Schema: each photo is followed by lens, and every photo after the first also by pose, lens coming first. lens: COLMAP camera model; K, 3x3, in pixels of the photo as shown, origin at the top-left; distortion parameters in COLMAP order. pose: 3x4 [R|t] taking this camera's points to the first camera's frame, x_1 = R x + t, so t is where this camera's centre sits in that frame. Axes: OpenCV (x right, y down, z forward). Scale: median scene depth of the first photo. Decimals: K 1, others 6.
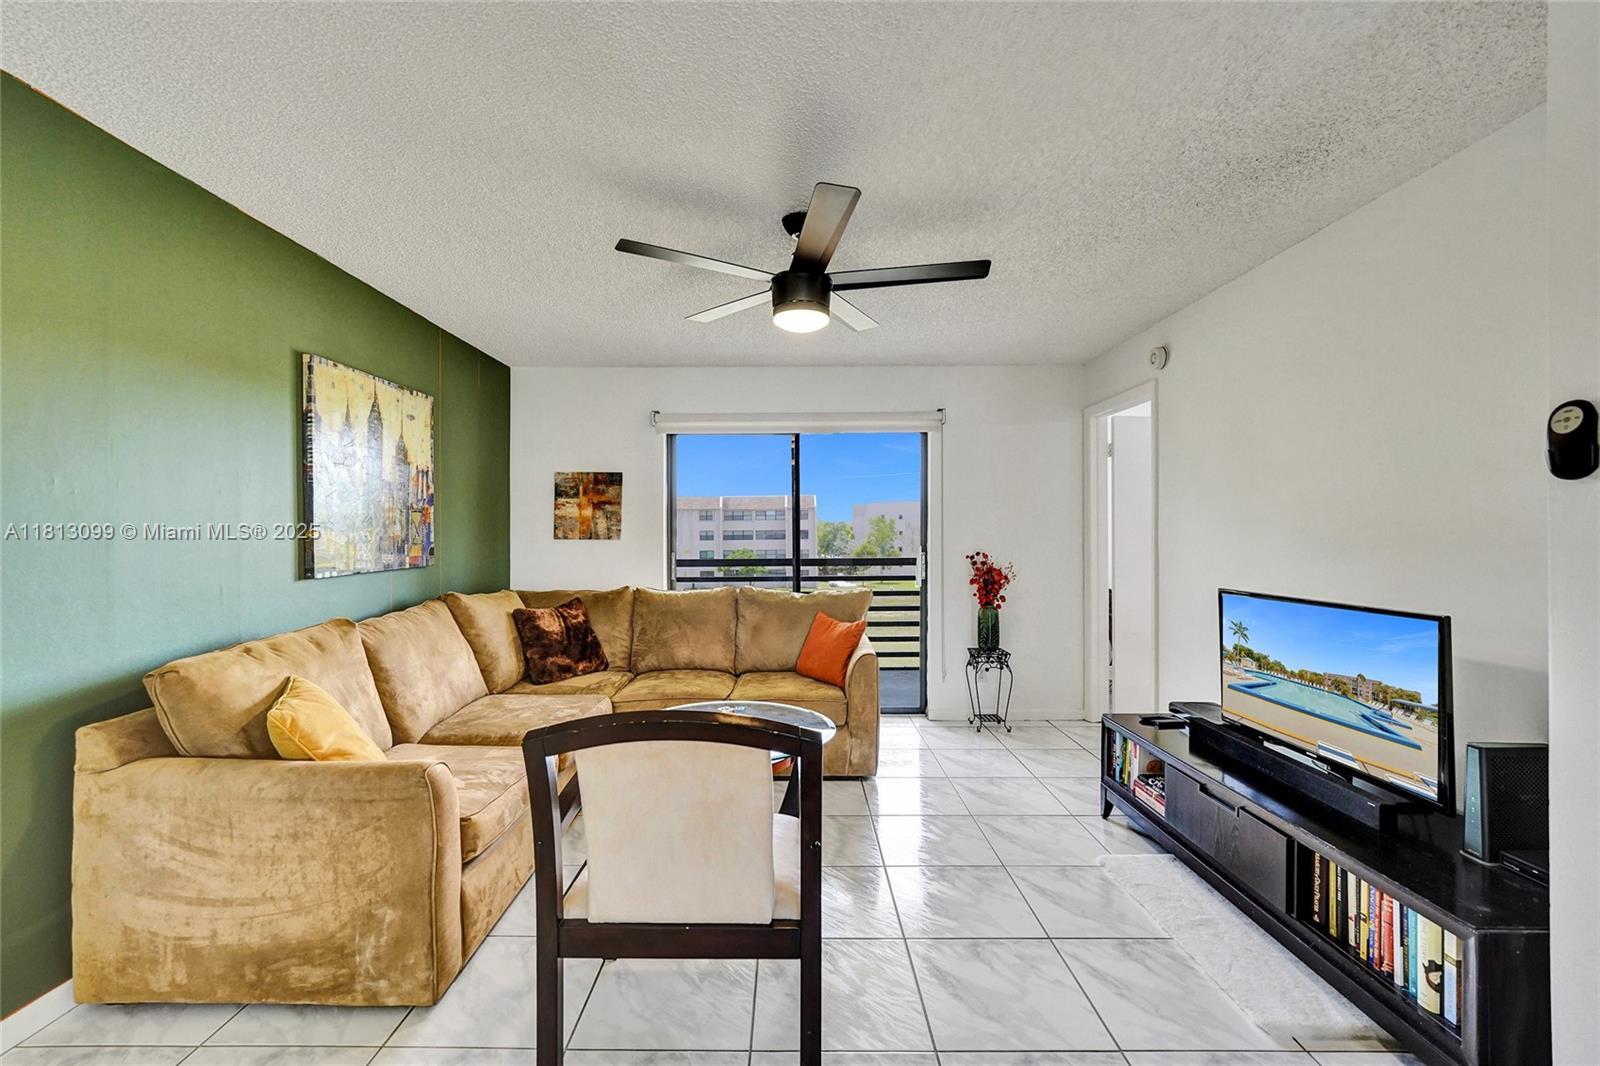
lens RADIAL K [[670.7, 0, 800.0], [0, 670.7, 533.0], [0, 0, 1]] dist [-0.016196, -0.000062]
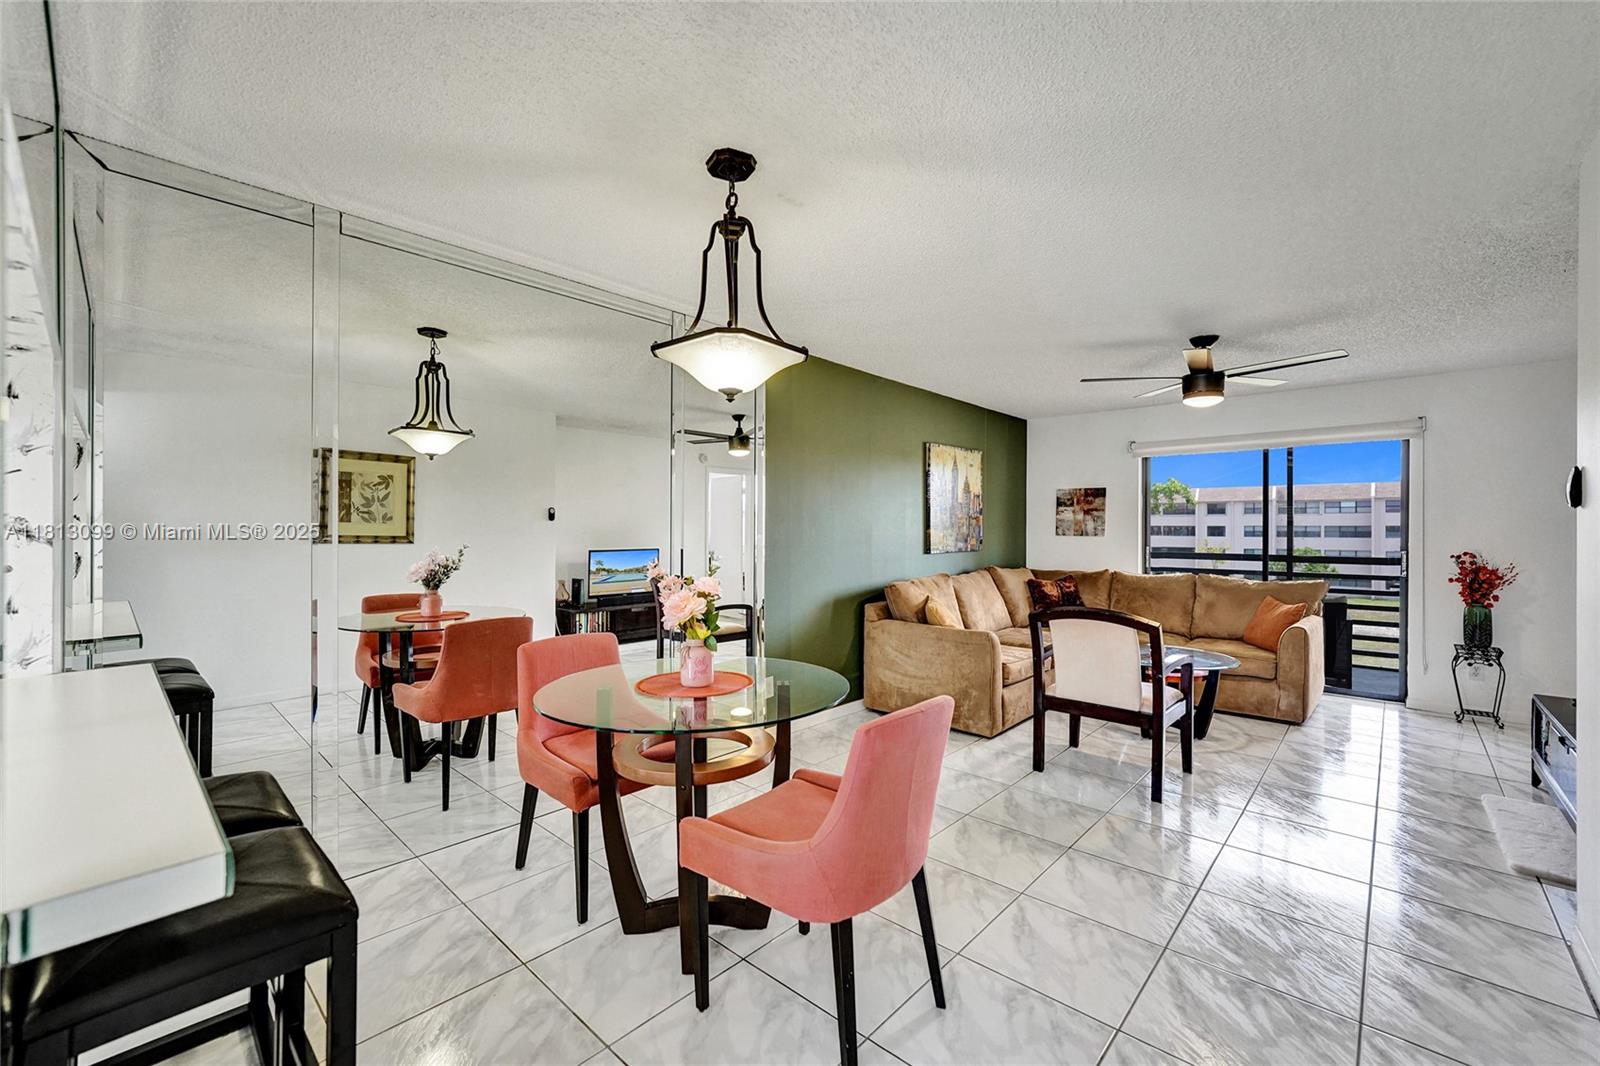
lens RADIAL K [[647.4, 0, 800.0], [0, 647.4, 533.0], [0, 0, 1]] dist [0.011729, -0.000030]
pose [[0.734330, 0.008211, -0.678743, 0.310687], [-0.004530, 0.999964, 0.007196, -0.006450], [0.678777, -0.002209, 0.734341, -0.708213]]
